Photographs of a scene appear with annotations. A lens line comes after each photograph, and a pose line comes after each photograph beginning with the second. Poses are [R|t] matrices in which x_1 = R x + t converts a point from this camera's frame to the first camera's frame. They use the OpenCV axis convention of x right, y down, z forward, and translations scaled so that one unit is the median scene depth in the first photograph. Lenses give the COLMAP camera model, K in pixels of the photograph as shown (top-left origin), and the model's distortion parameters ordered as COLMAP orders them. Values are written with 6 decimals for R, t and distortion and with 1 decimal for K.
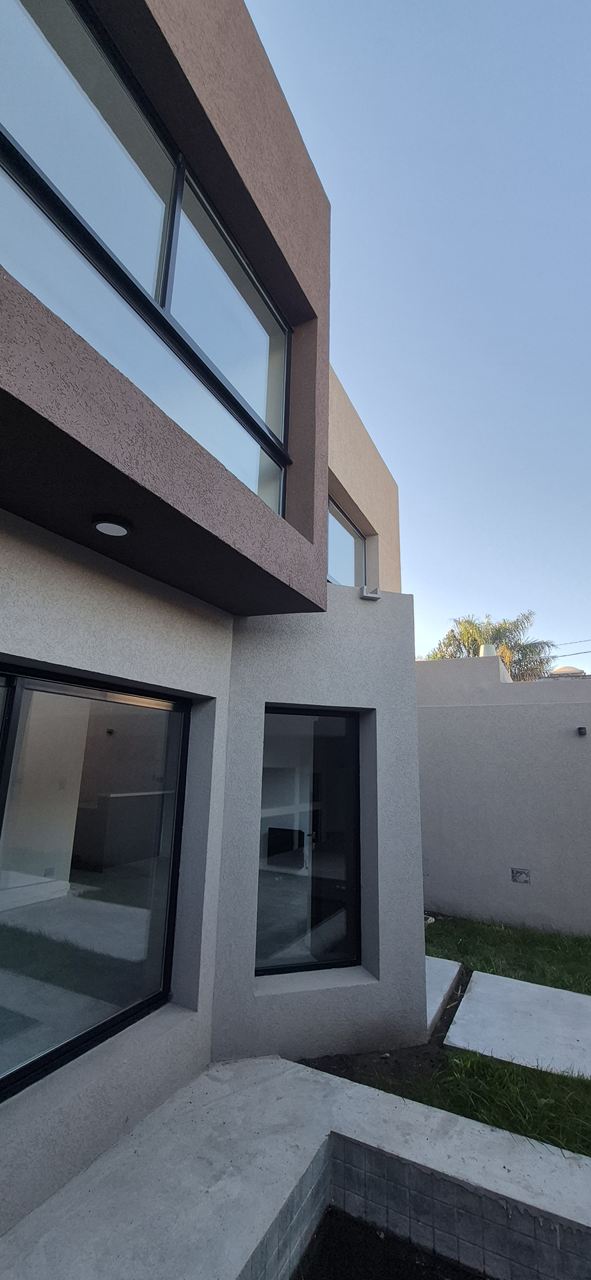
lens RADIAL K [[496.9, 0, 295.5], [0, 496.9, 640.0], [0, 0, 1]] dist [-0.009809, -0.000211]
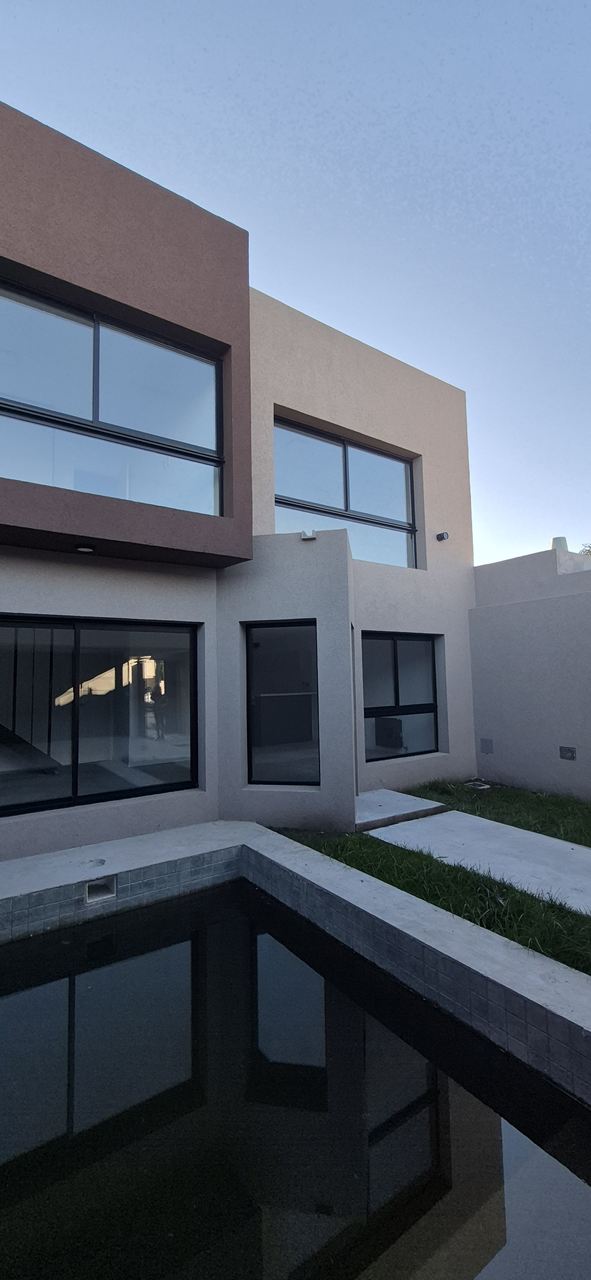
lens RADIAL K [[496.9, 0, 295.5], [0, 496.9, 640.0], [0, 0, 1]] dist [-0.009809, -0.000211]
pose [[0.871819, -0.084938, -0.482408, 0.975367], [0.159240, 0.980502, 0.115144, 0.034618], [0.463222, -0.177203, 0.868346, -0.334023]]
